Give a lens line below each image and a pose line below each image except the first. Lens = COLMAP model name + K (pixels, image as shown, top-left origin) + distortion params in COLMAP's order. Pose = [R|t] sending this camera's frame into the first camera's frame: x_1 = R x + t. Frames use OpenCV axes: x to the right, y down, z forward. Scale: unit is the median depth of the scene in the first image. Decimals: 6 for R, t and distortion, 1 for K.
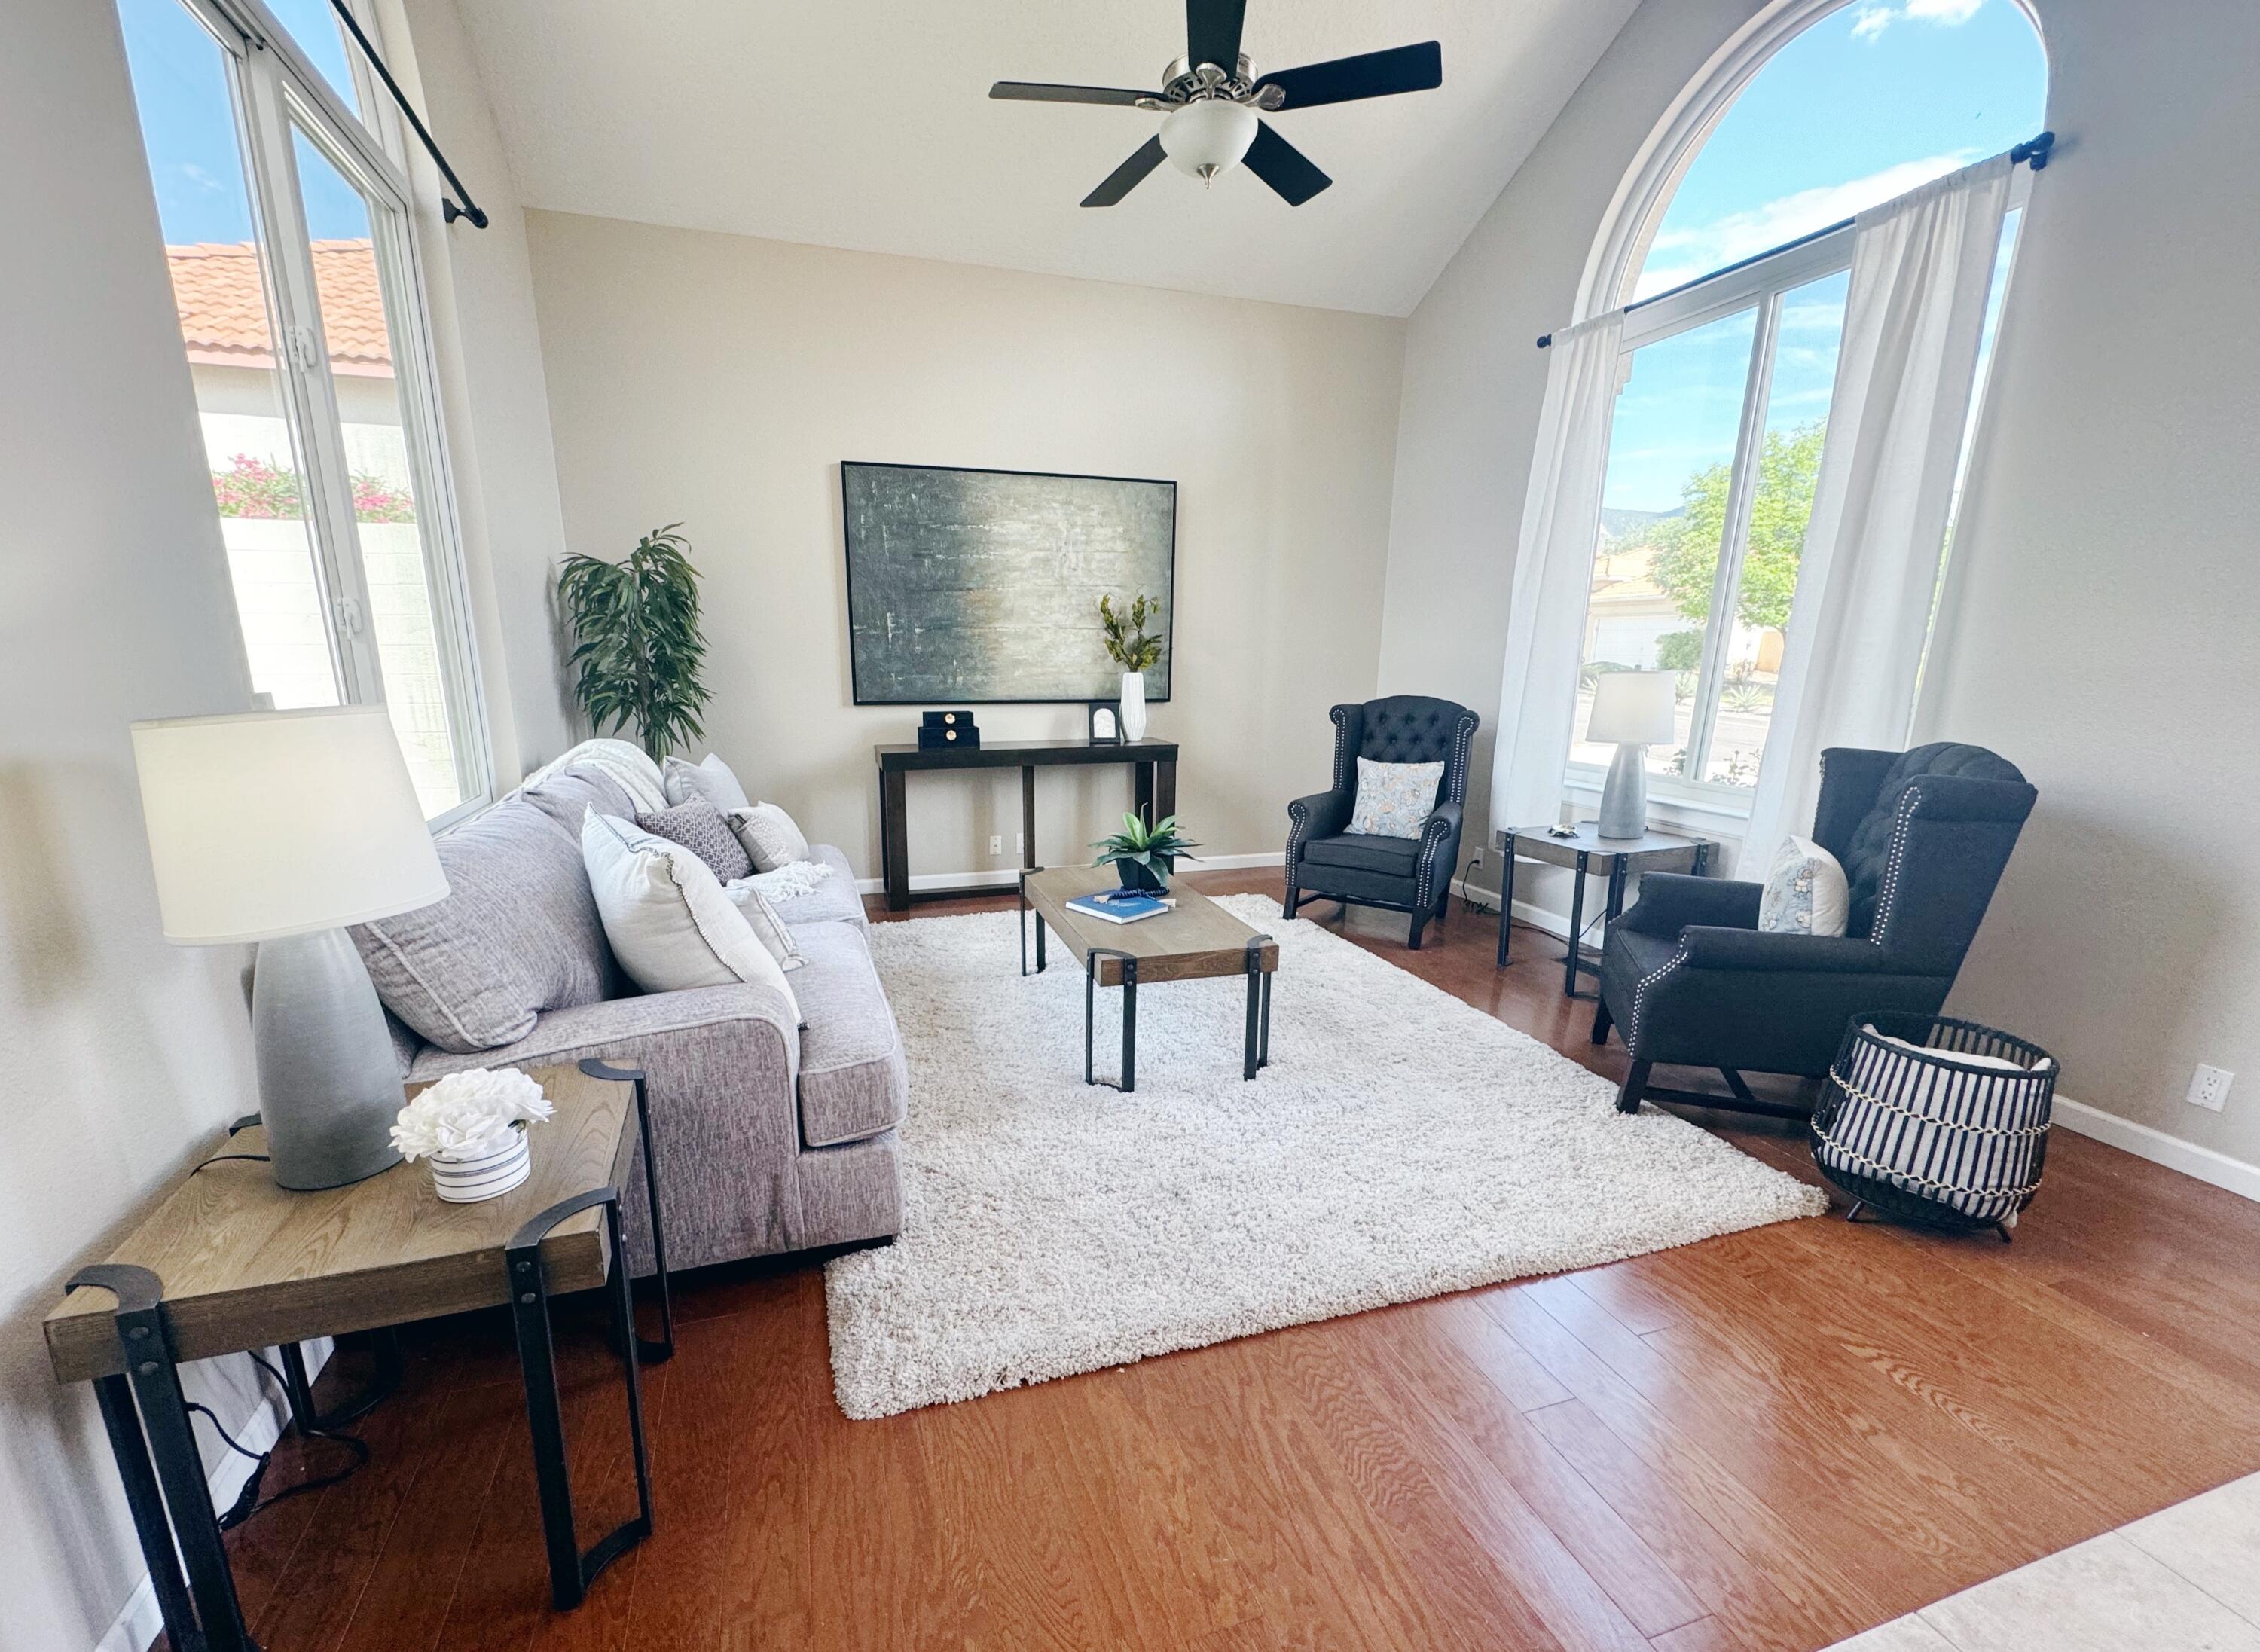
lens RADIAL K [[942.6, 0, 1089.0], [0, 942.6, 875.9], [0, 0, 1]] dist [-0.000075, 0.000004]
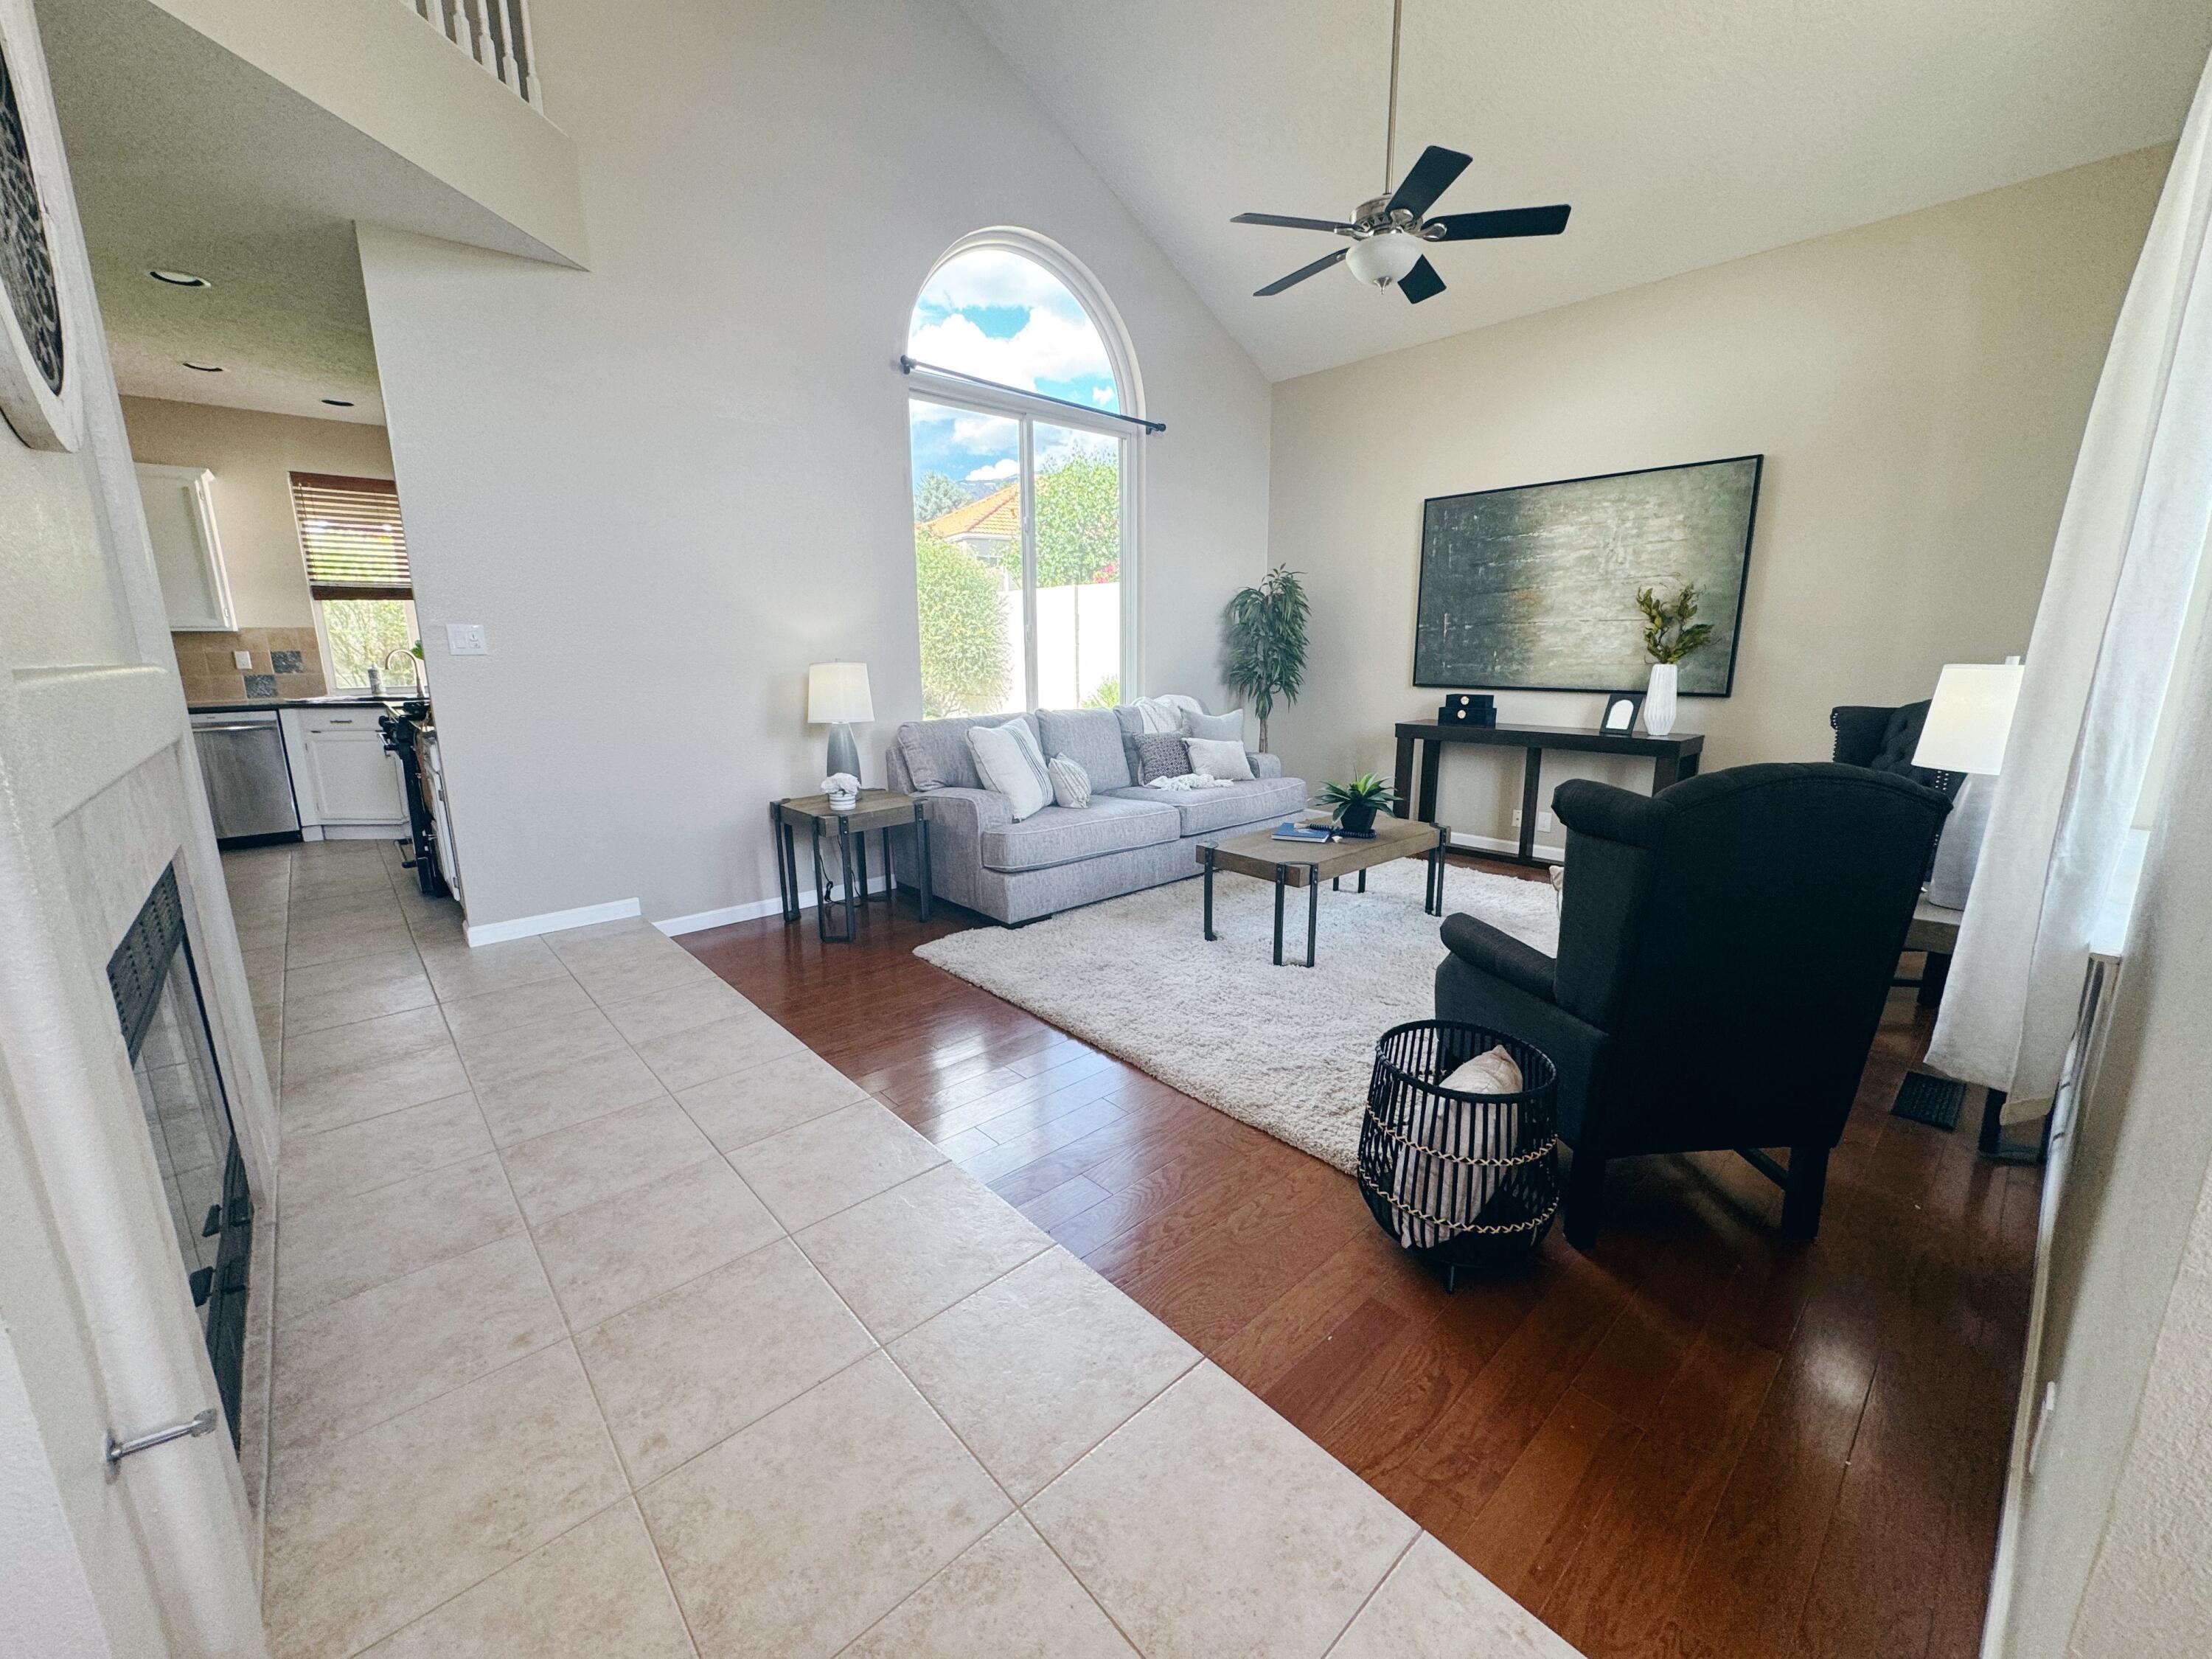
lens RADIAL K [[900.7, 0, 1106.0], [0, 900.7, 829.5], [0, 0, 1]] dist [0.002341, 0.000083]
pose [[0.413819, 0.177504, -0.892886, 0.684057], [-0.202979, 0.974107, 0.099577, -0.028297], [0.887442, 0.140030, 0.439134, 0.117003]]
